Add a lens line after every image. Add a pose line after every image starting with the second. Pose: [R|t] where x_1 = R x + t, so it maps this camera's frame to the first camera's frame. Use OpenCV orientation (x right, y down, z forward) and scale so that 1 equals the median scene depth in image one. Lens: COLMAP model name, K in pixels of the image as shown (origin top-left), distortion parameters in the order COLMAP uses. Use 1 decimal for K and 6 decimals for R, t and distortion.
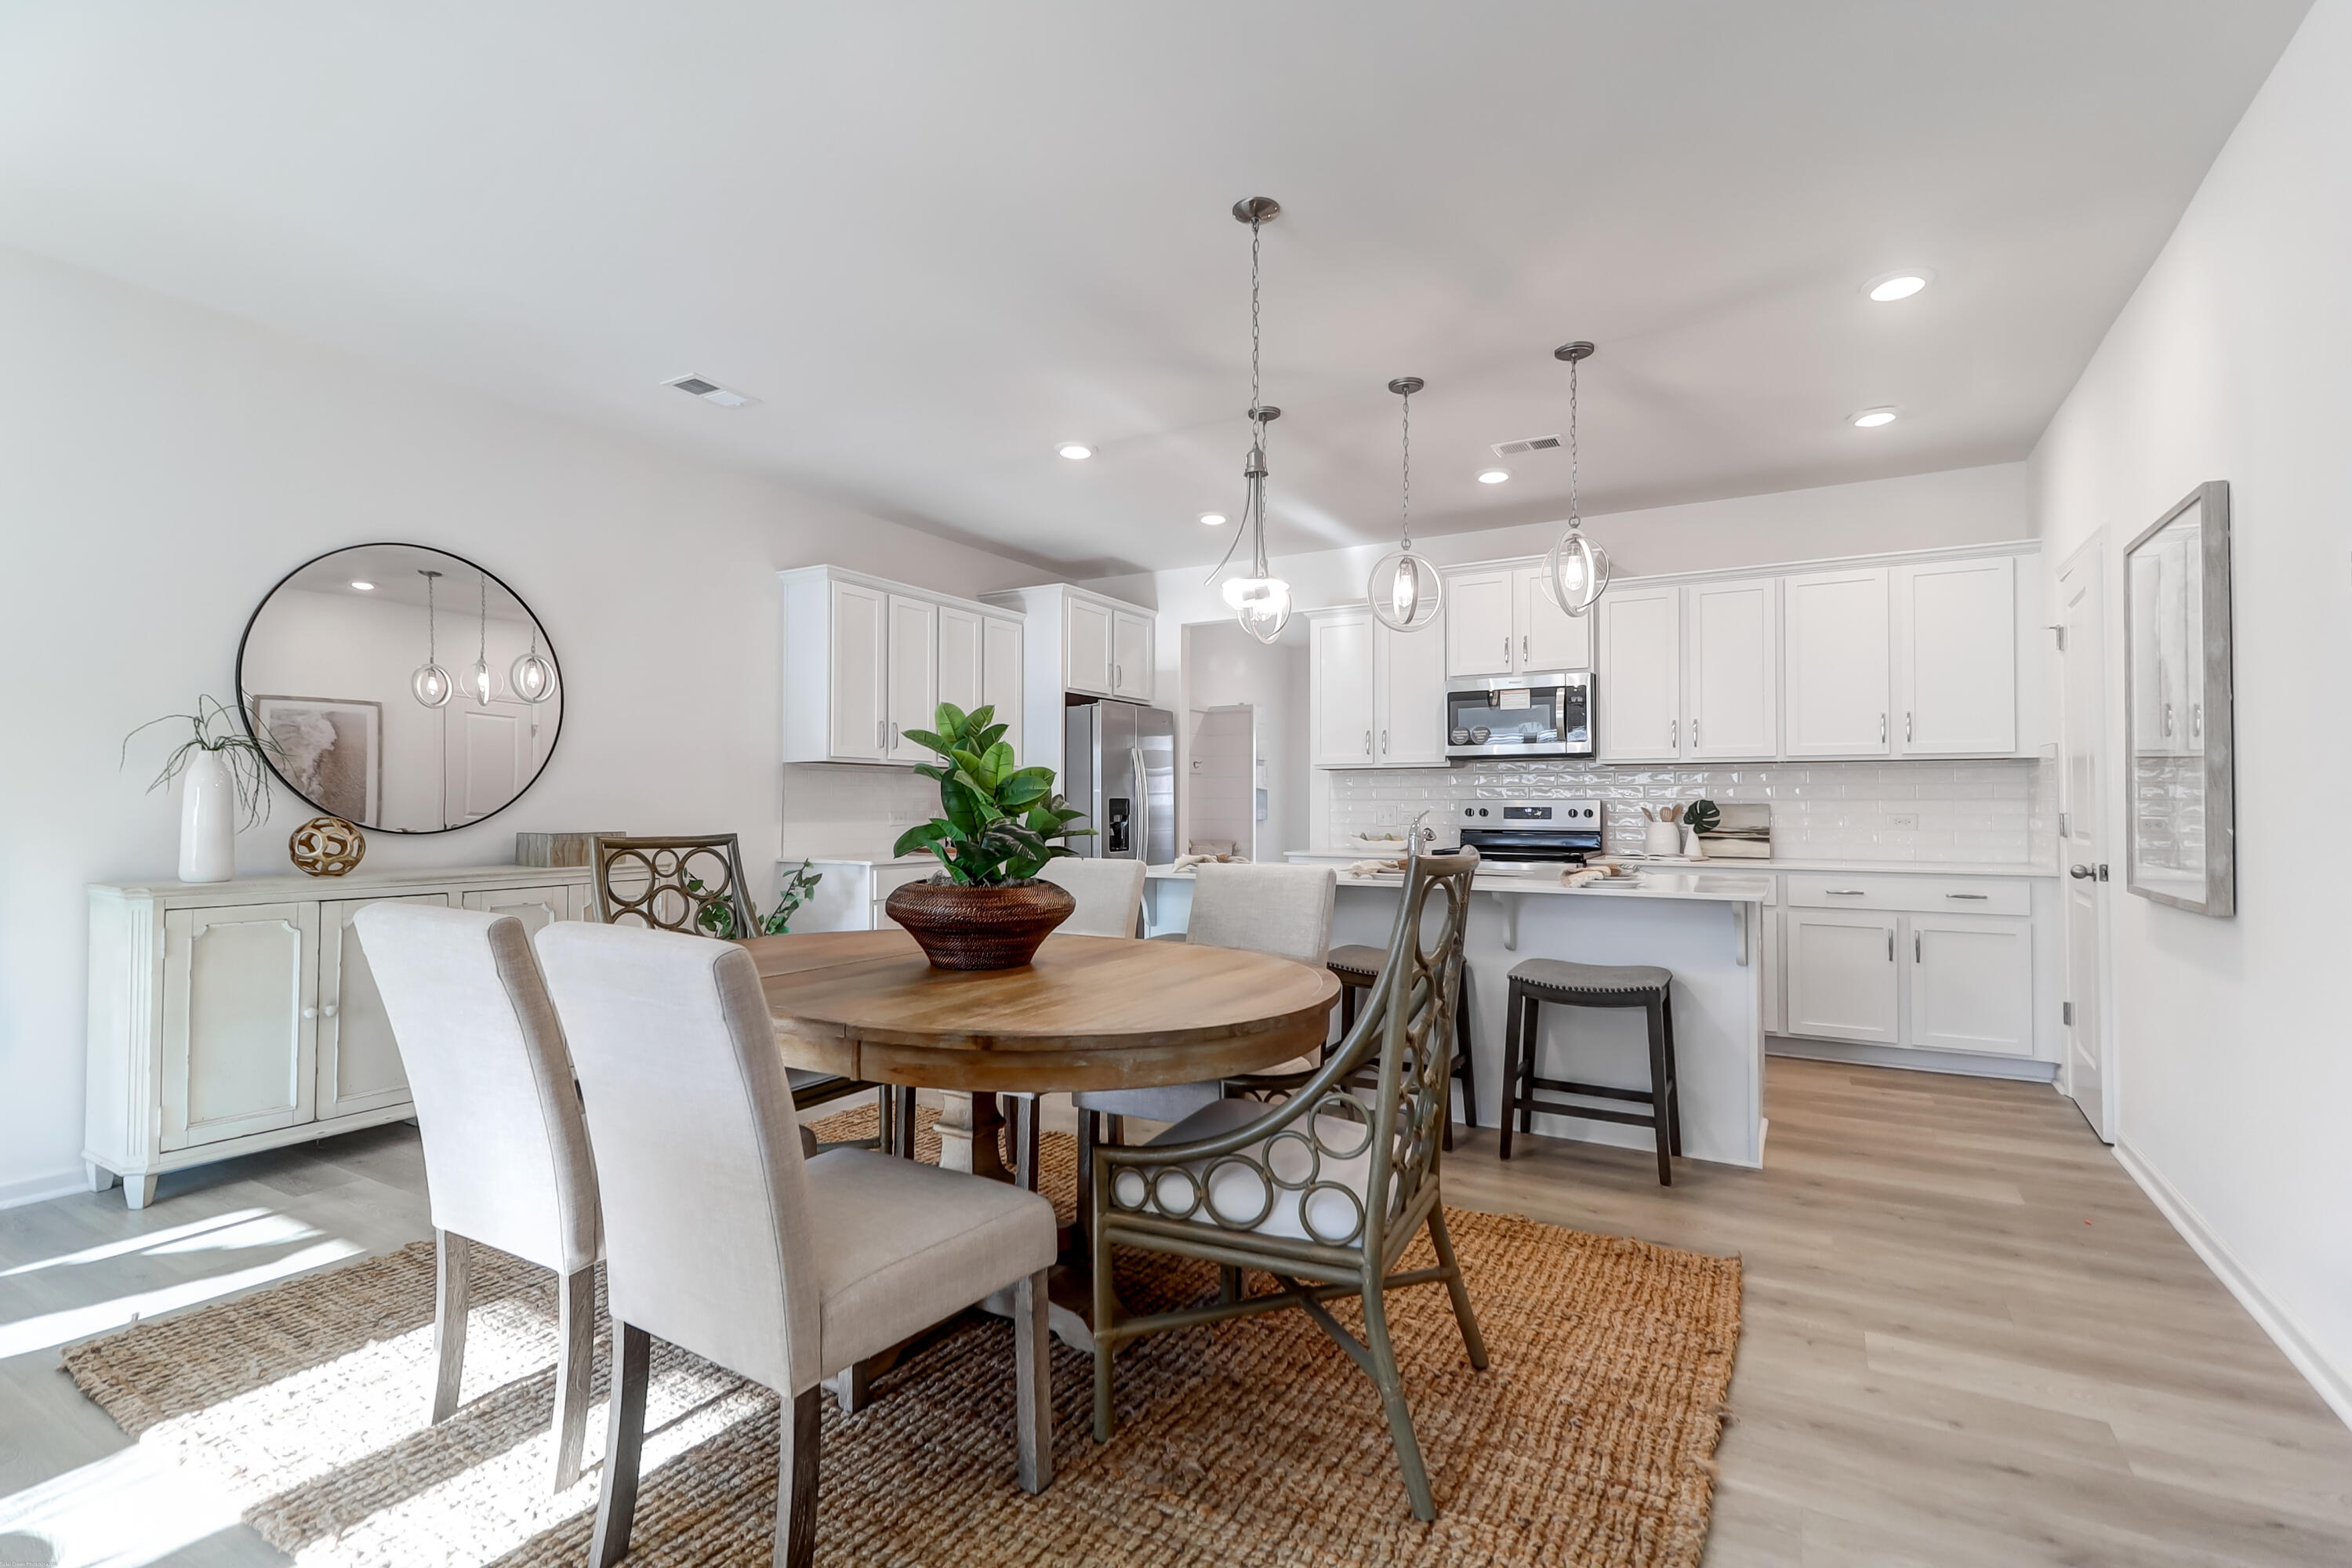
lens RADIAL K [[1088.8, 0, 1170.2], [0, 1088.8, 784.6], [0, 0, 1]] dist [0.014384, -0.008848]
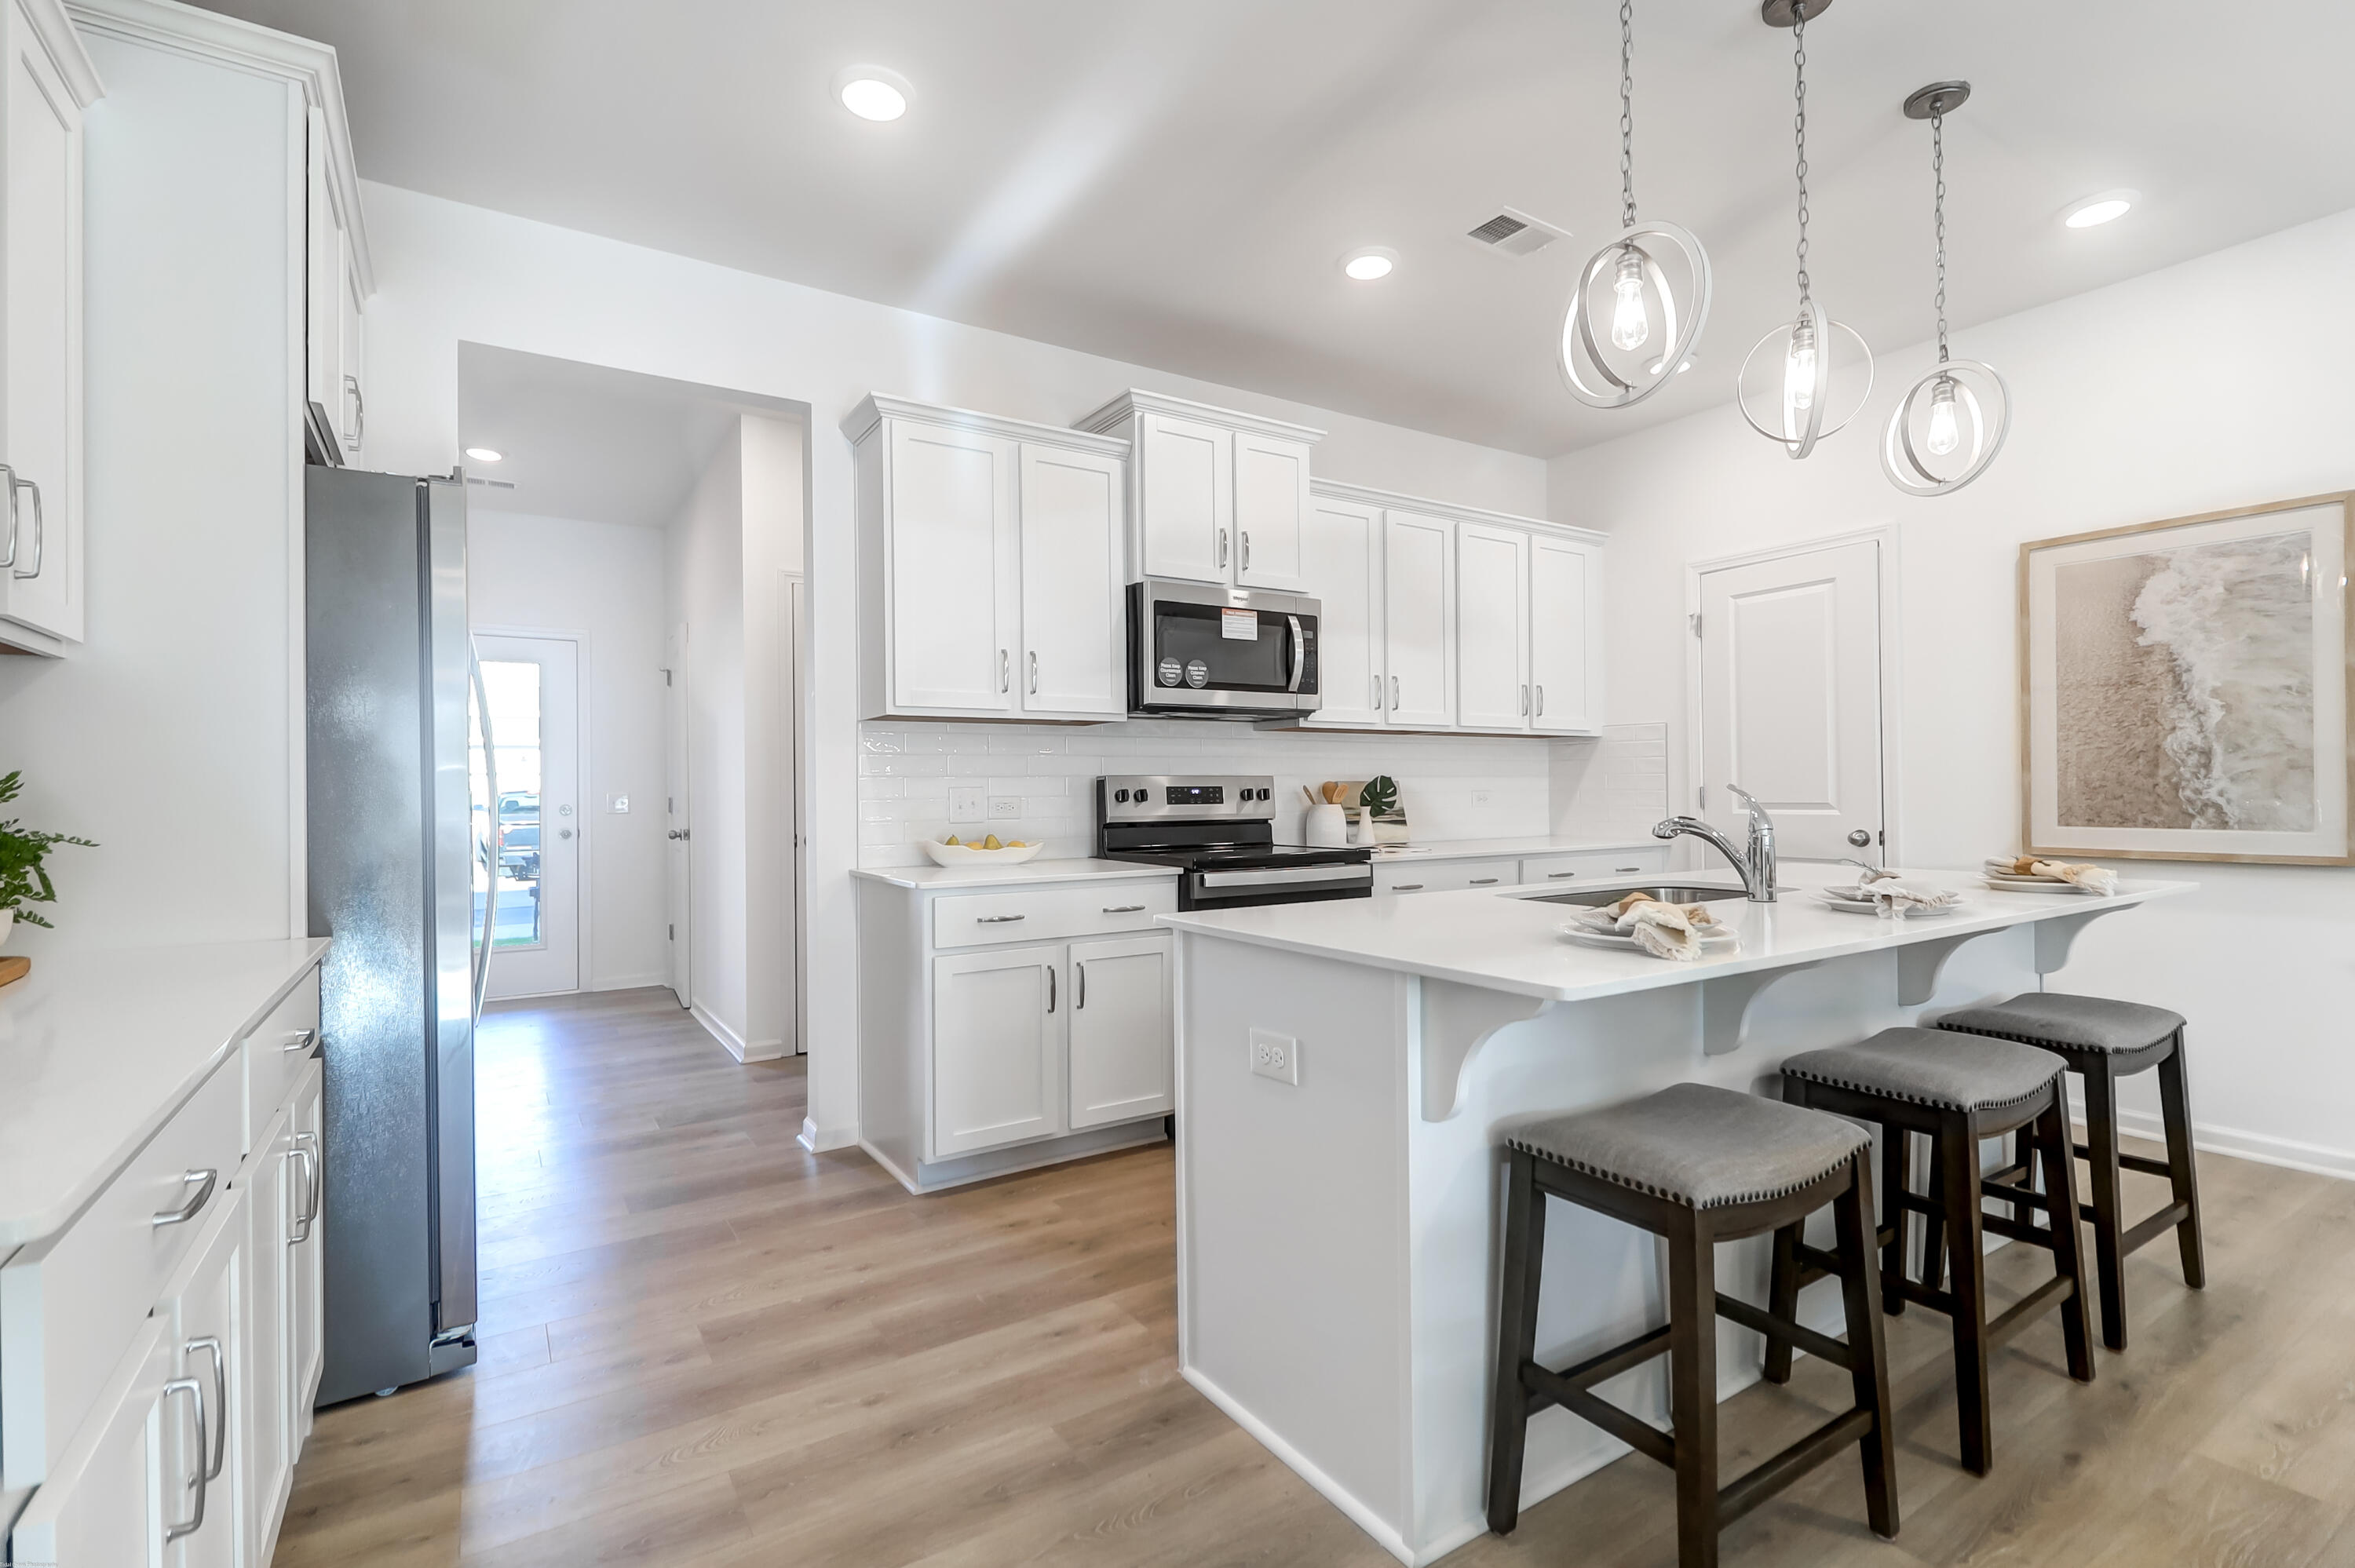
lens RADIAL K [[1090.0, 0, 1173.3], [0, 1090.0, 787.6], [0, 0, 1]] dist [0.014384, -0.008848]
pose [[0.453465, -0.004721, 0.891262, -0.401760], [-0.007770, 0.999927, 0.009250, 0.021223], [-0.891240, -0.011119, 0.453395, 0.994871]]
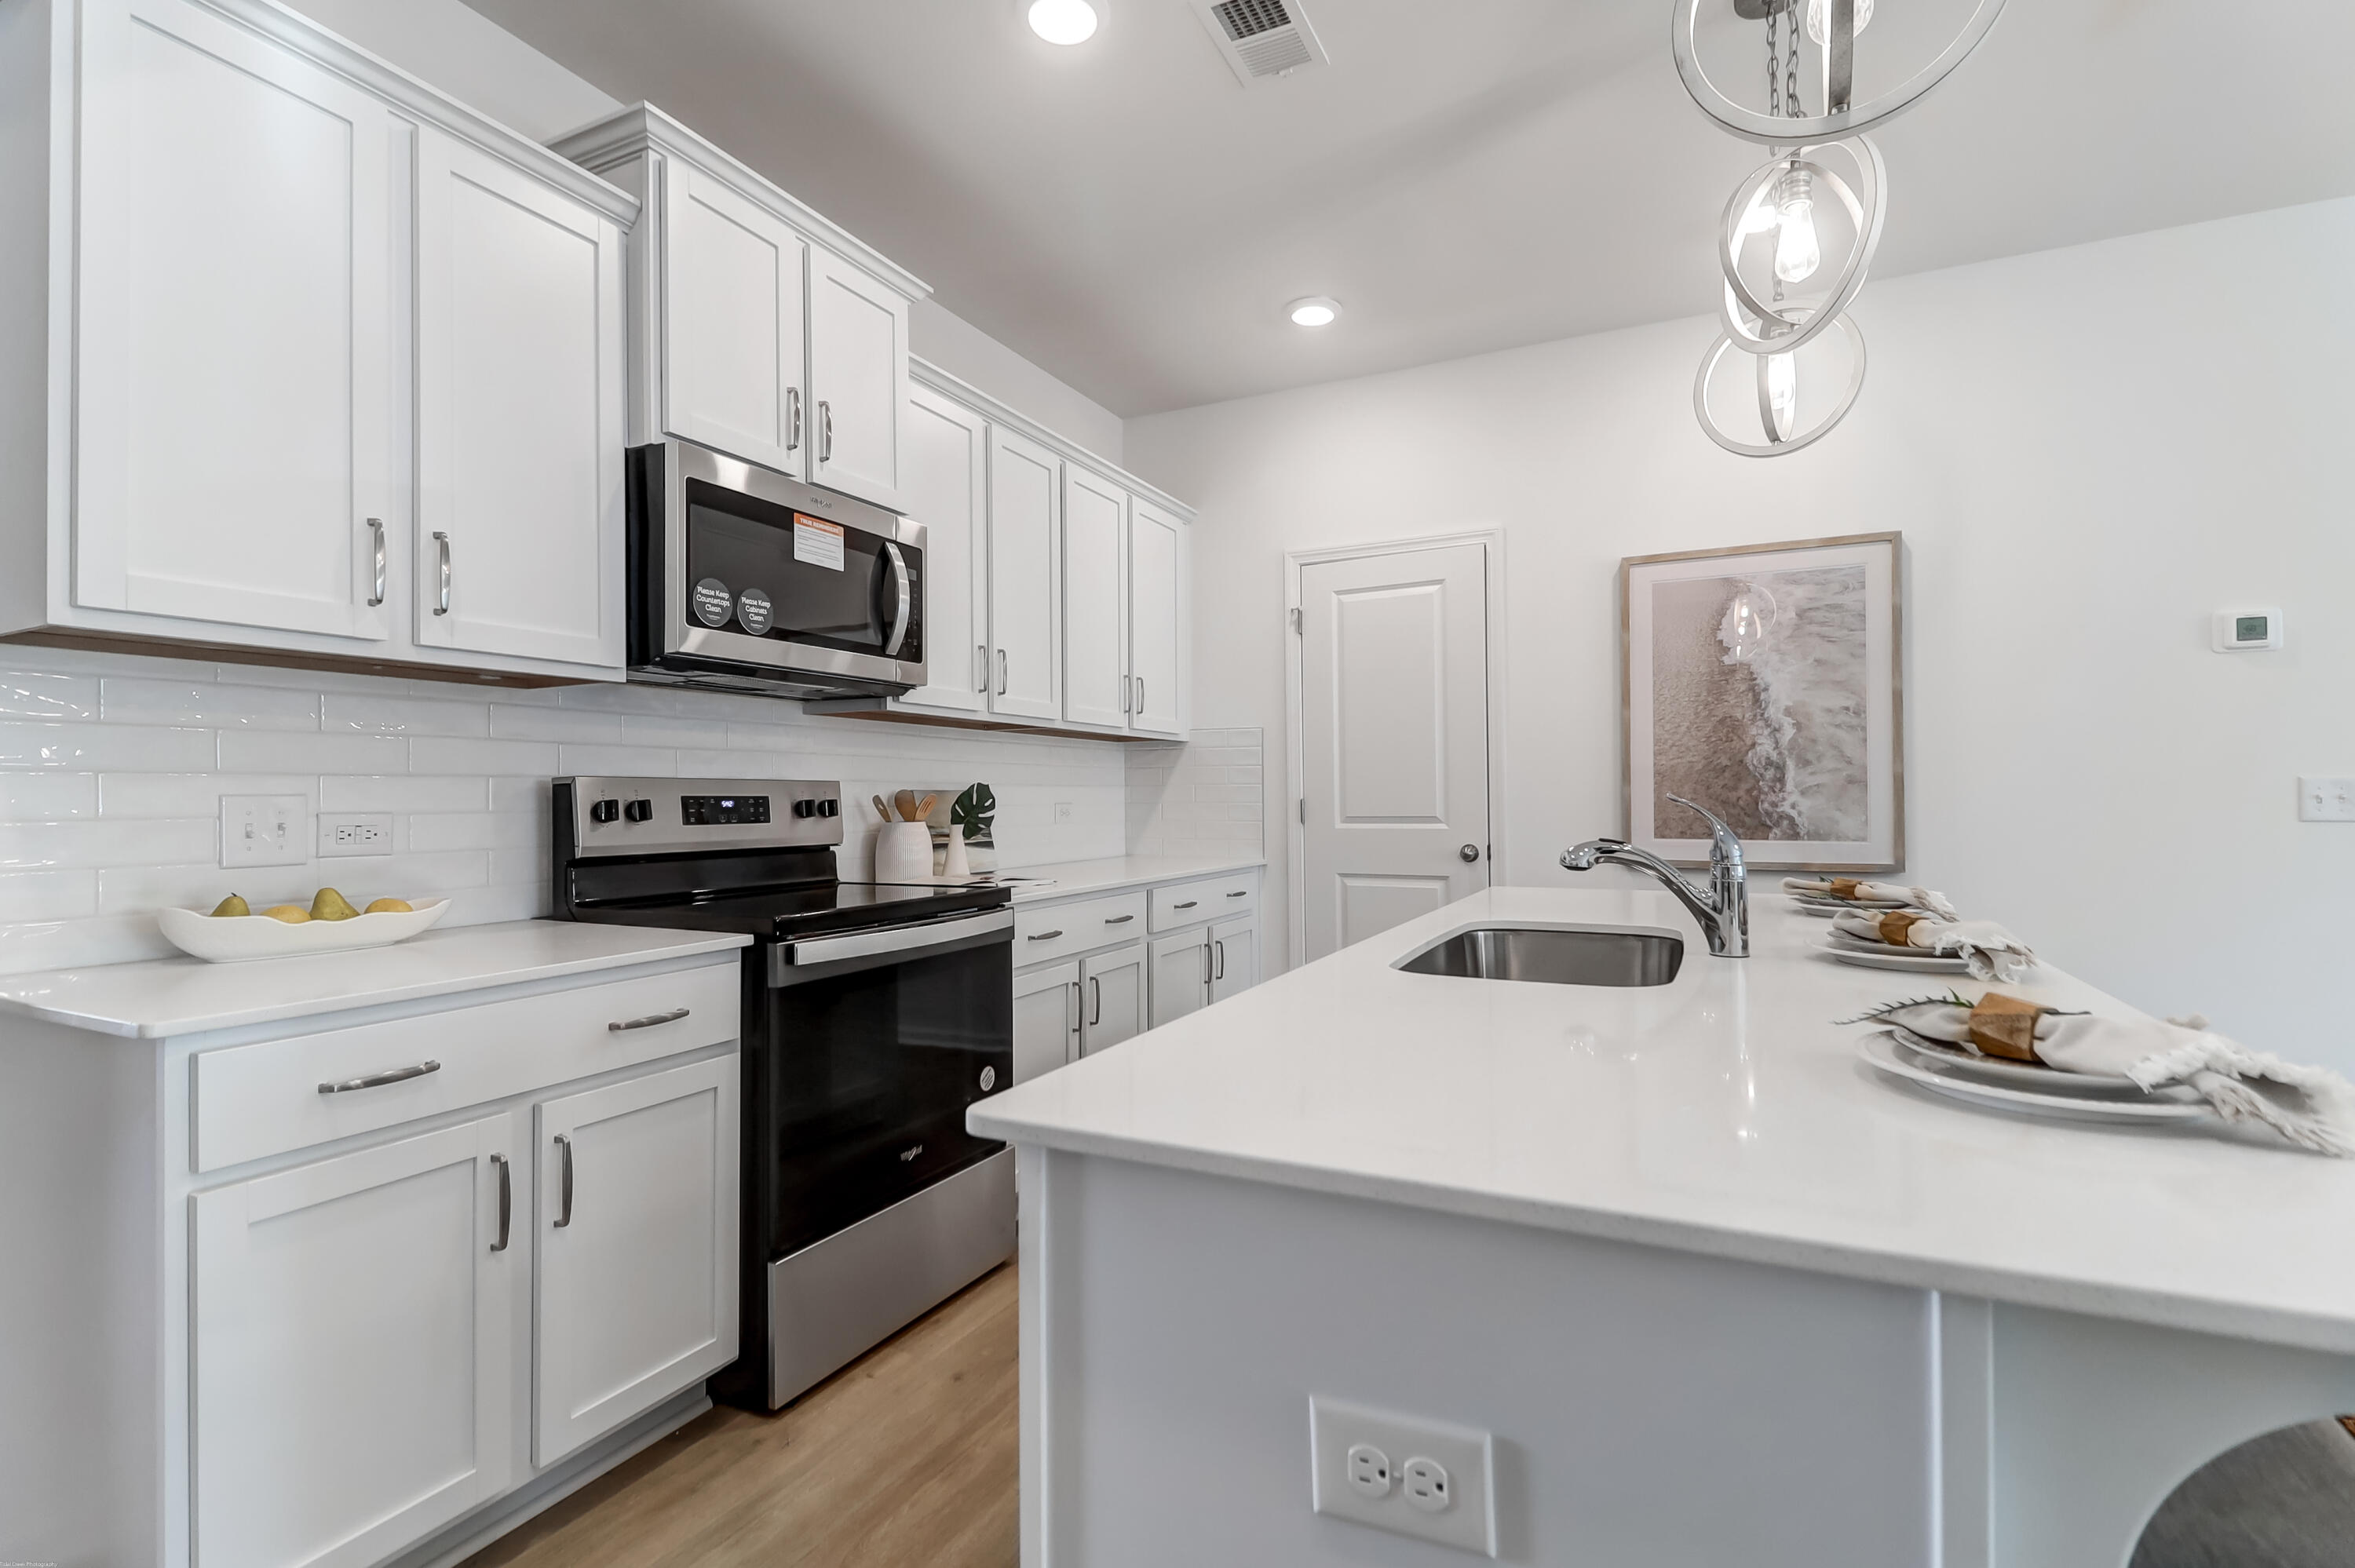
lens RADIAL K [[1090.0, 0, 1178.0], [0, 1090.0, 786.5], [0, 0, 1]] dist [0.014384, -0.008848]
pose [[-0.074305, 0.009017, 0.997195, -0.160992], [-0.013512, 0.999858, -0.010048, 0.026419], [-0.997144, -0.014220, -0.074173, 1.208624]]
